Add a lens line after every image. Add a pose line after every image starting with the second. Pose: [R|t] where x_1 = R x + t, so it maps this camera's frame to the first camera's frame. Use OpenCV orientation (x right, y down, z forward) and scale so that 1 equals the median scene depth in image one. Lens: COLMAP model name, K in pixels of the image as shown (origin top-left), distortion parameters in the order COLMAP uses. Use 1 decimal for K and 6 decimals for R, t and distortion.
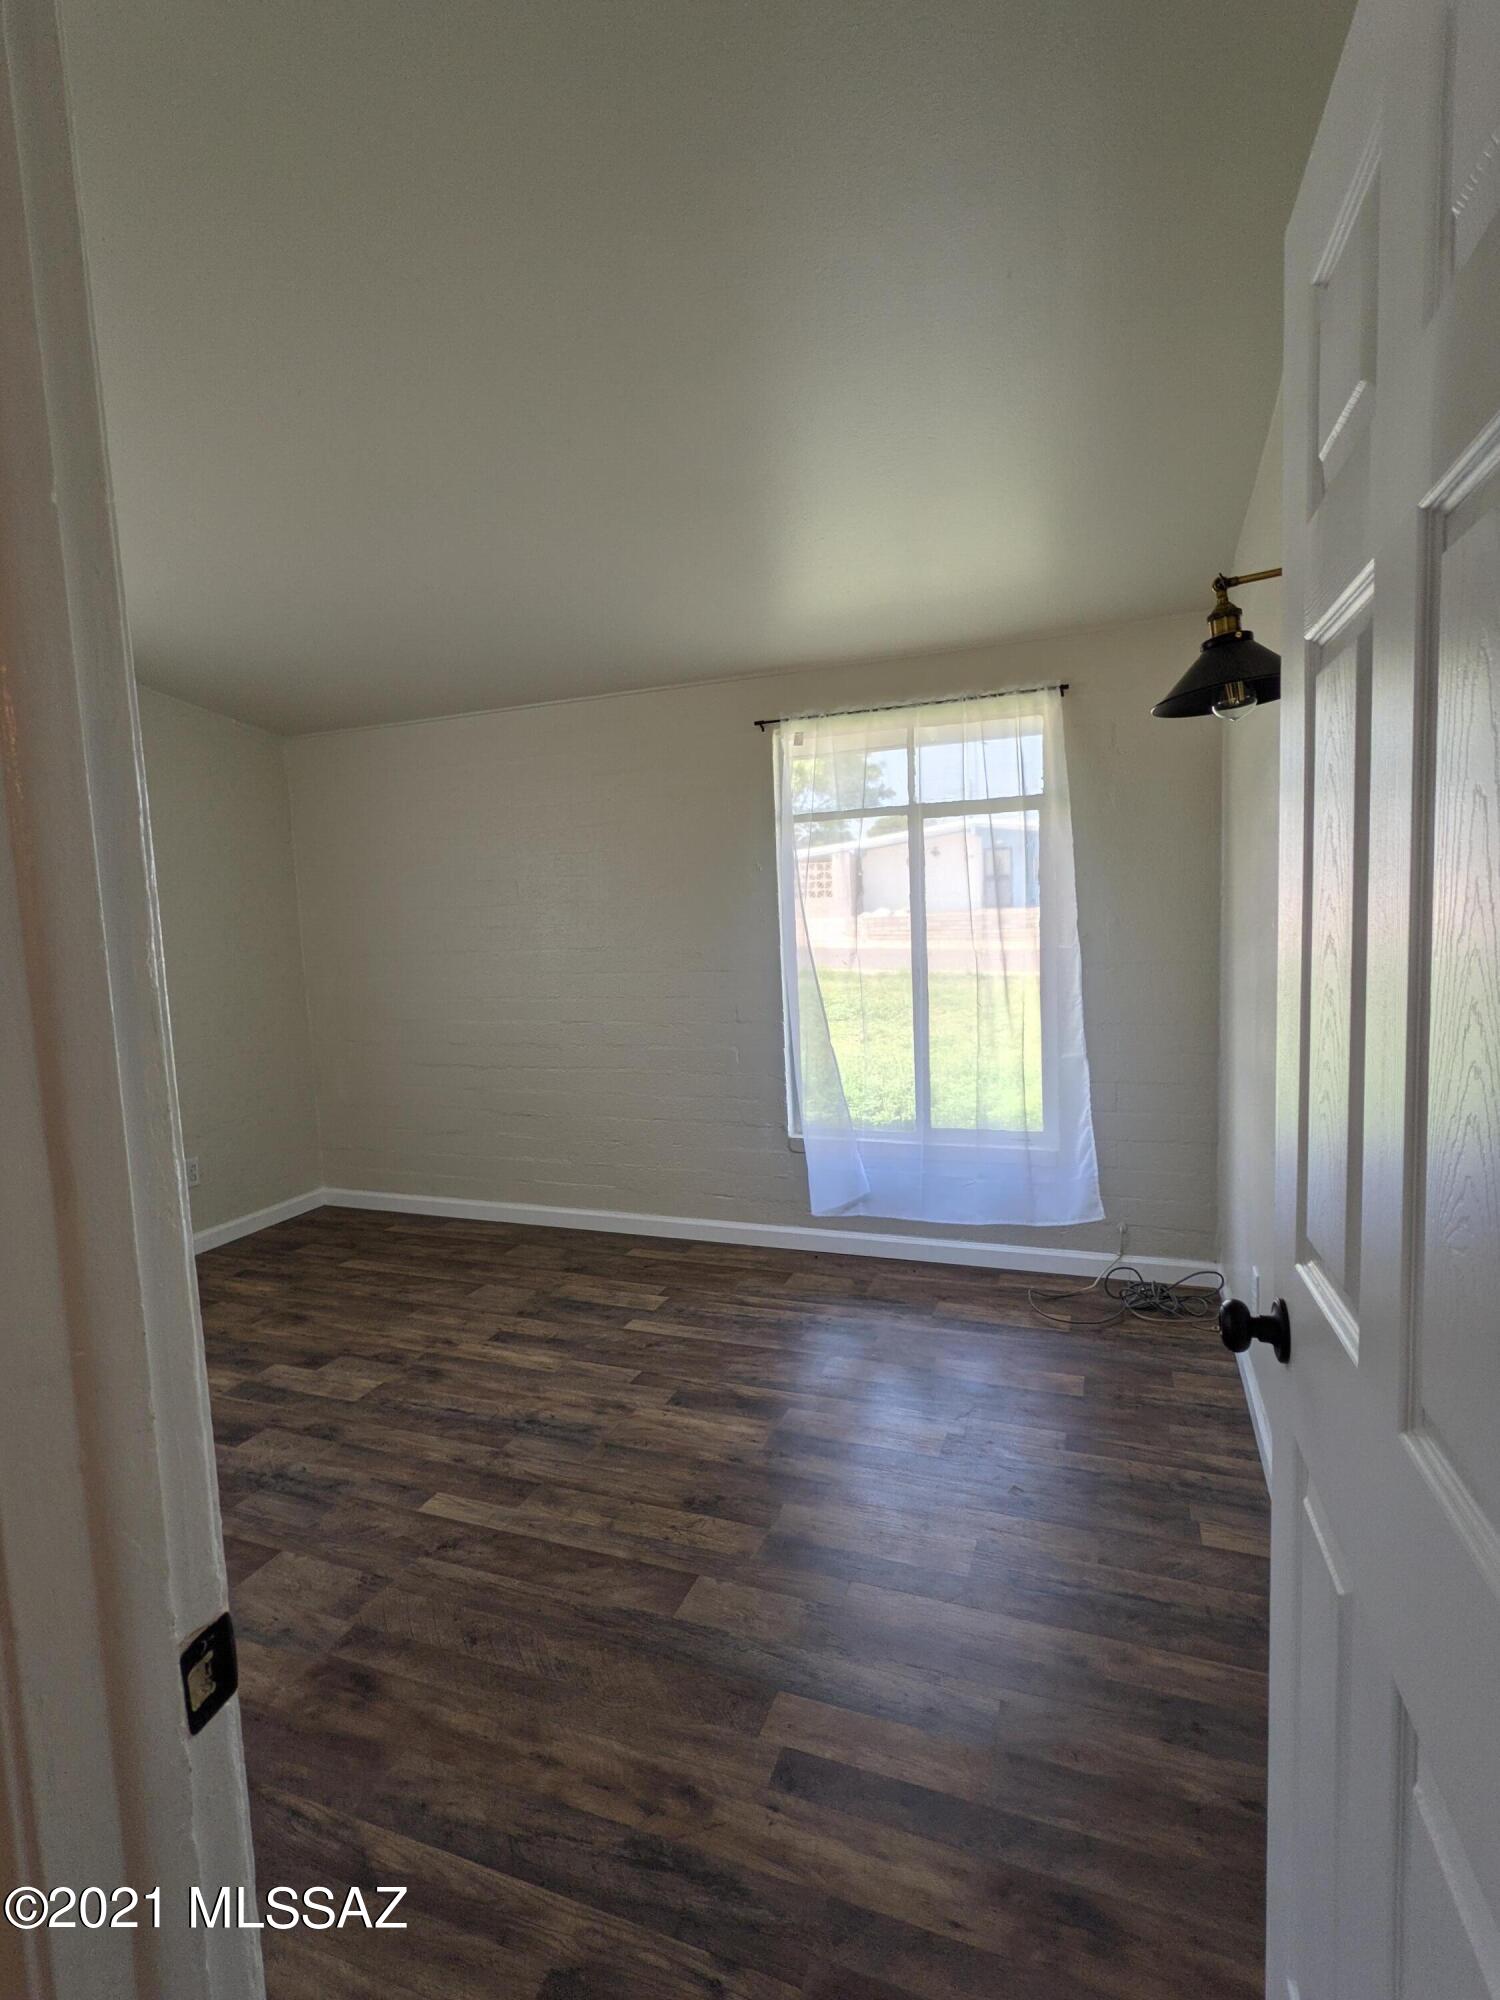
lens RADIAL K [[962.4, 0, 747.2], [0, 962.4, 998.7], [0, 0, 1]] dist [-0.003016, 0.002623]
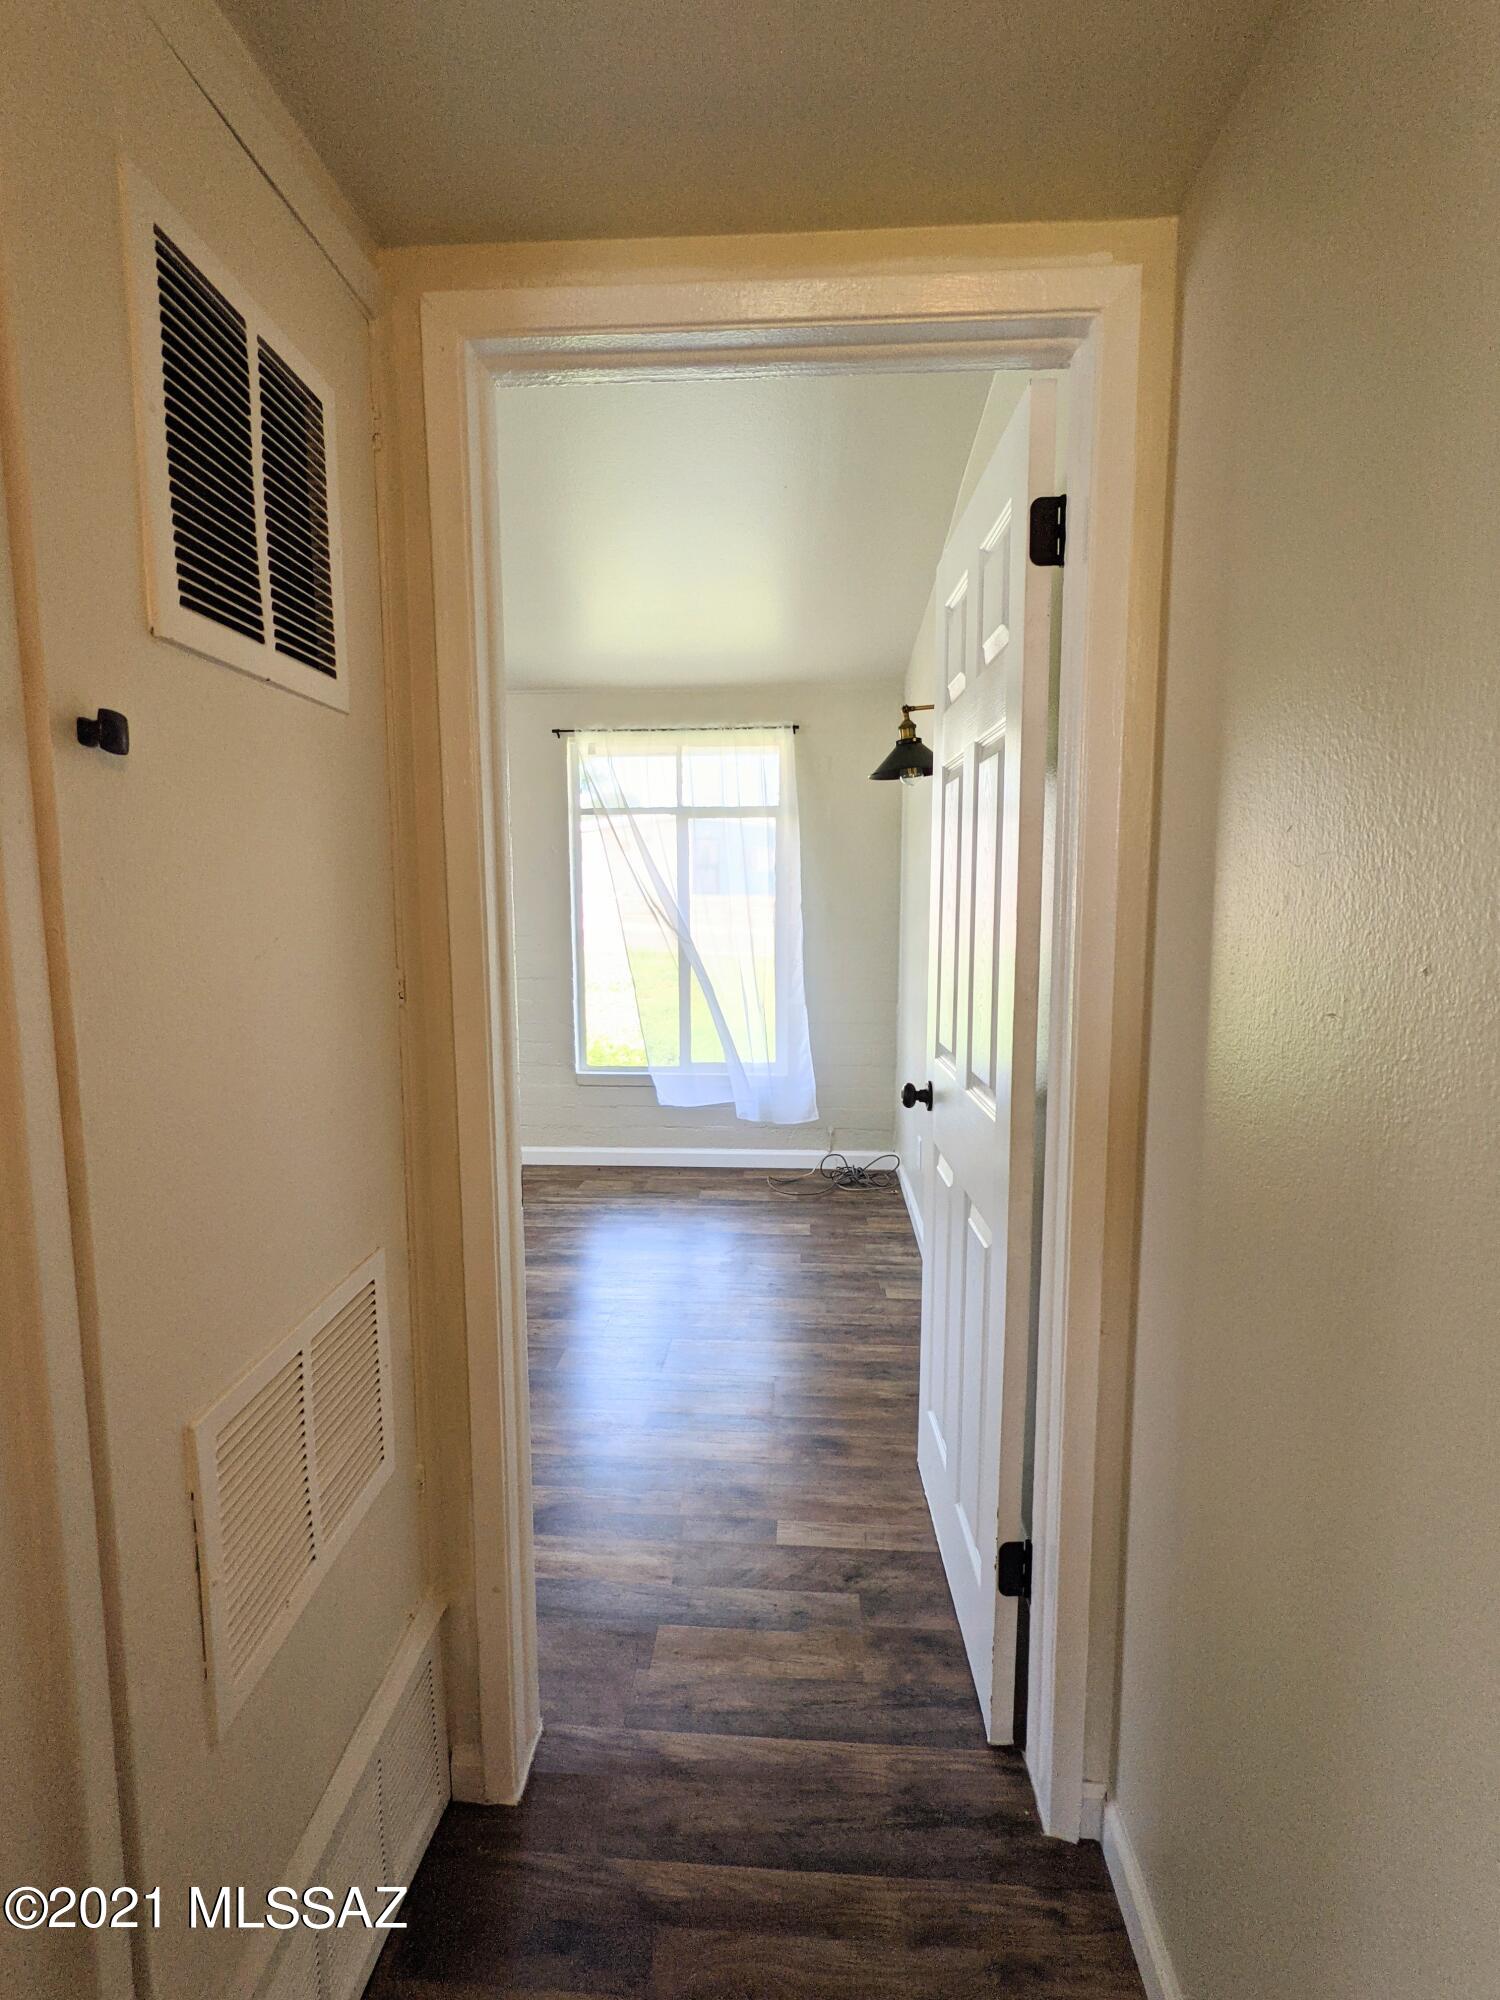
lens RADIAL K [[962.4, 0, 738.4], [0, 962.4, 1000.2], [0, 0, 1]] dist [-0.003016, 0.002623]
pose [[0.956536, 0.003392, 0.291595, -0.190958], [-0.008582, 0.999827, 0.016520, 0.047736], [-0.291489, -0.018305, 0.956399, -0.370311]]
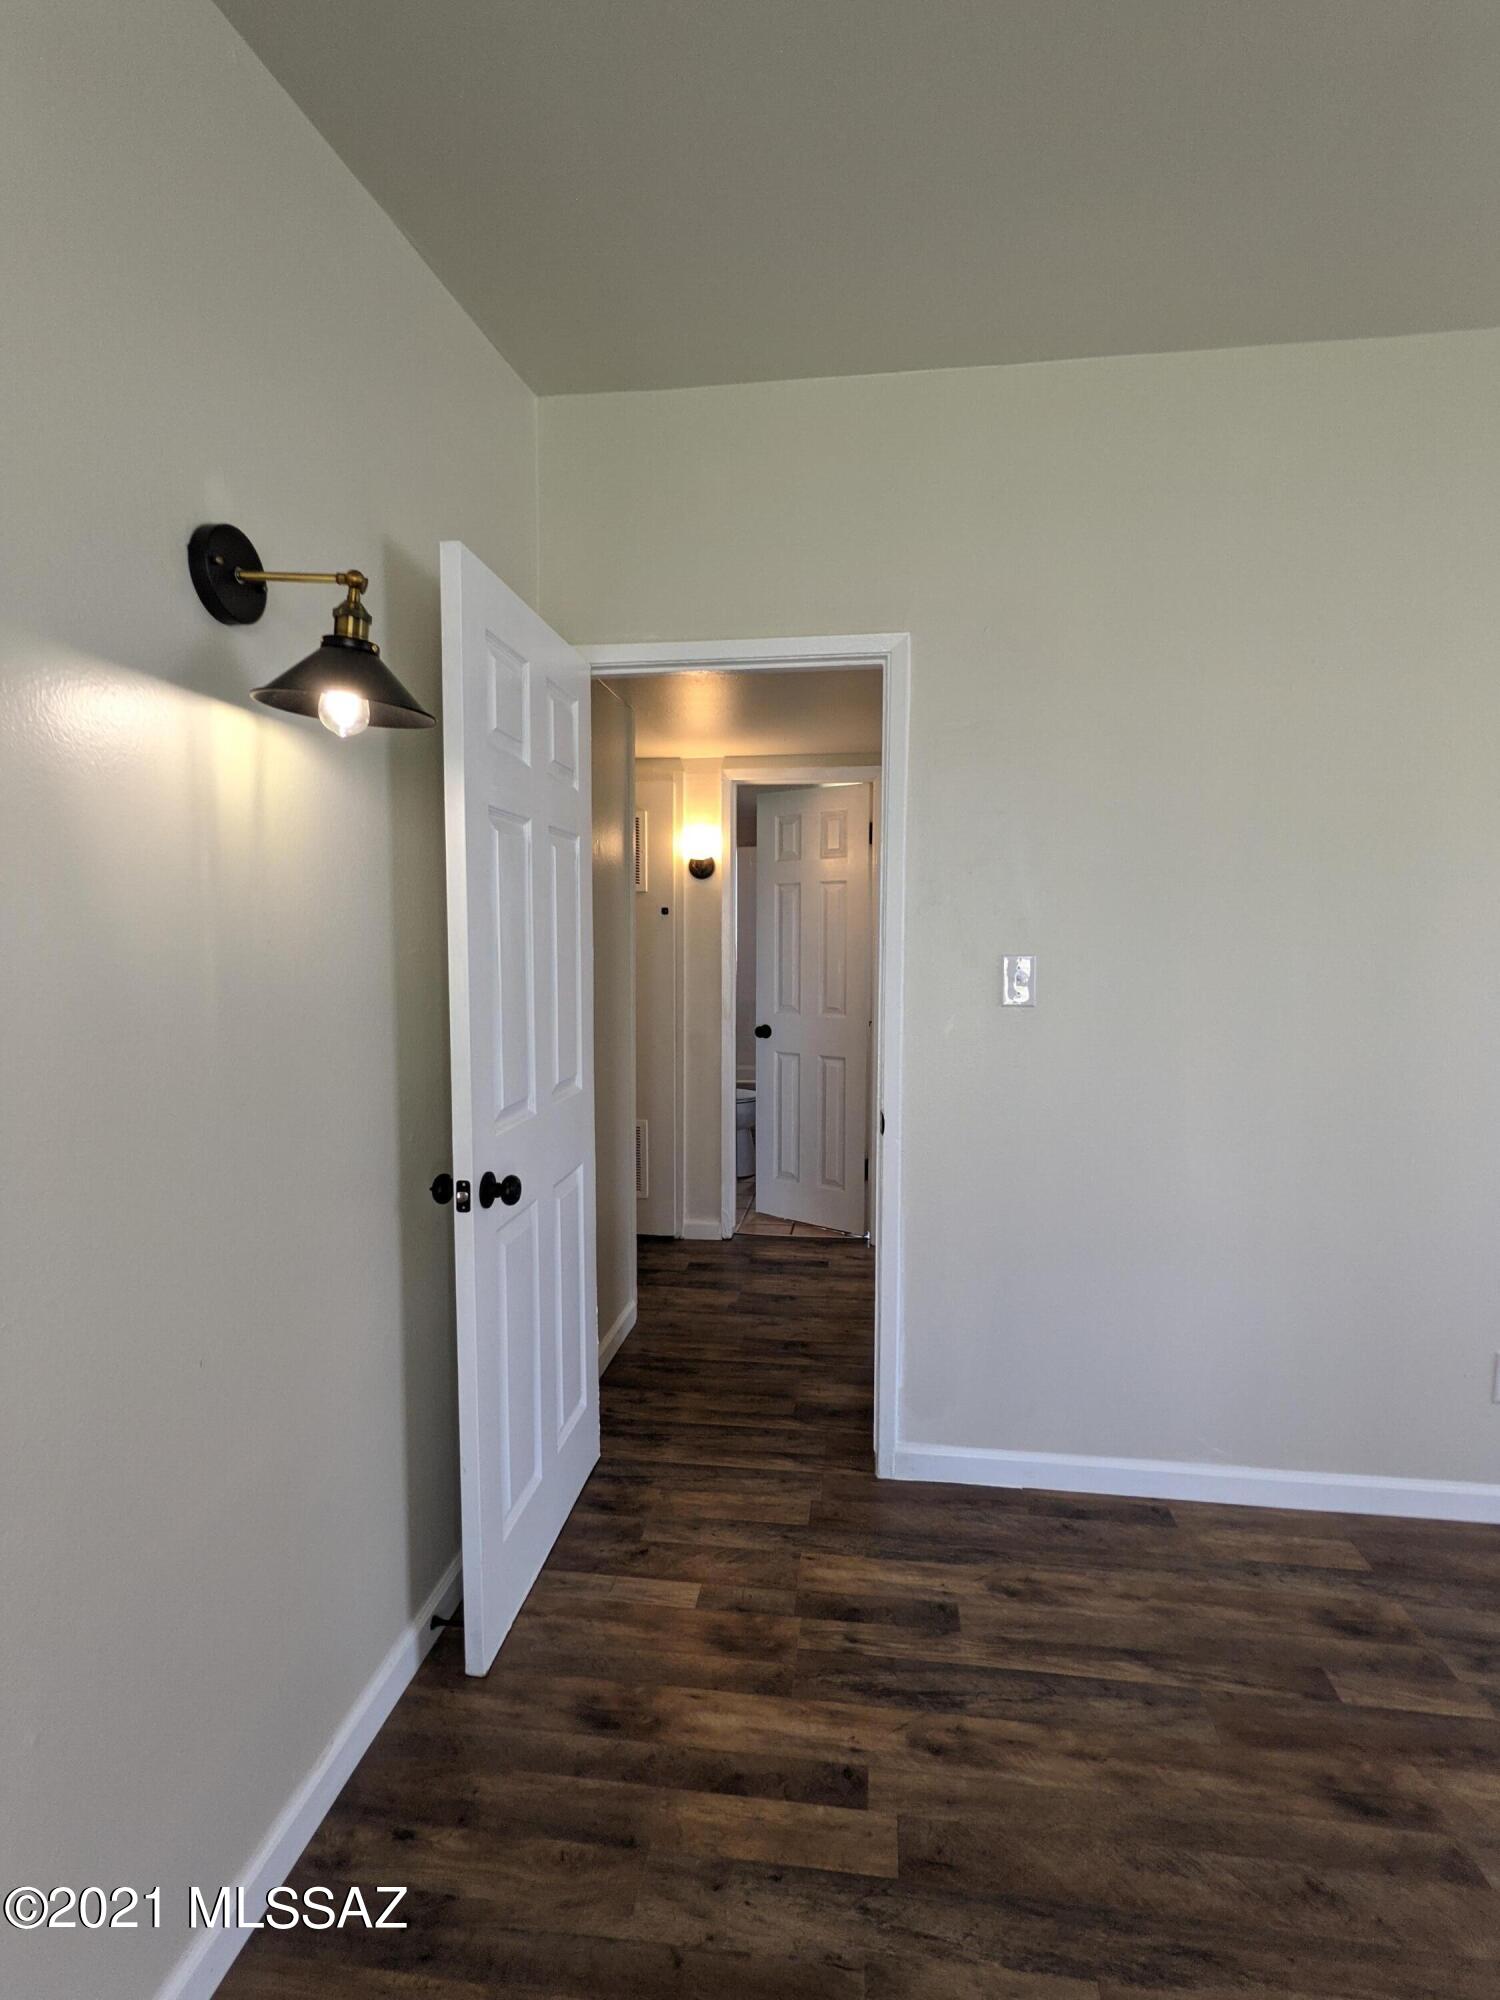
lens RADIAL K [[962.4, 0, 748.3], [0, 962.4, 993.1], [0, 0, 1]] dist [-0.003016, 0.002623]
pose [[-0.971733, 0.047602, -0.231232, 0.224348], [0.012583, 0.988512, 0.150618, -0.112207], [0.235746, 0.143451, -0.961169, 1.189108]]
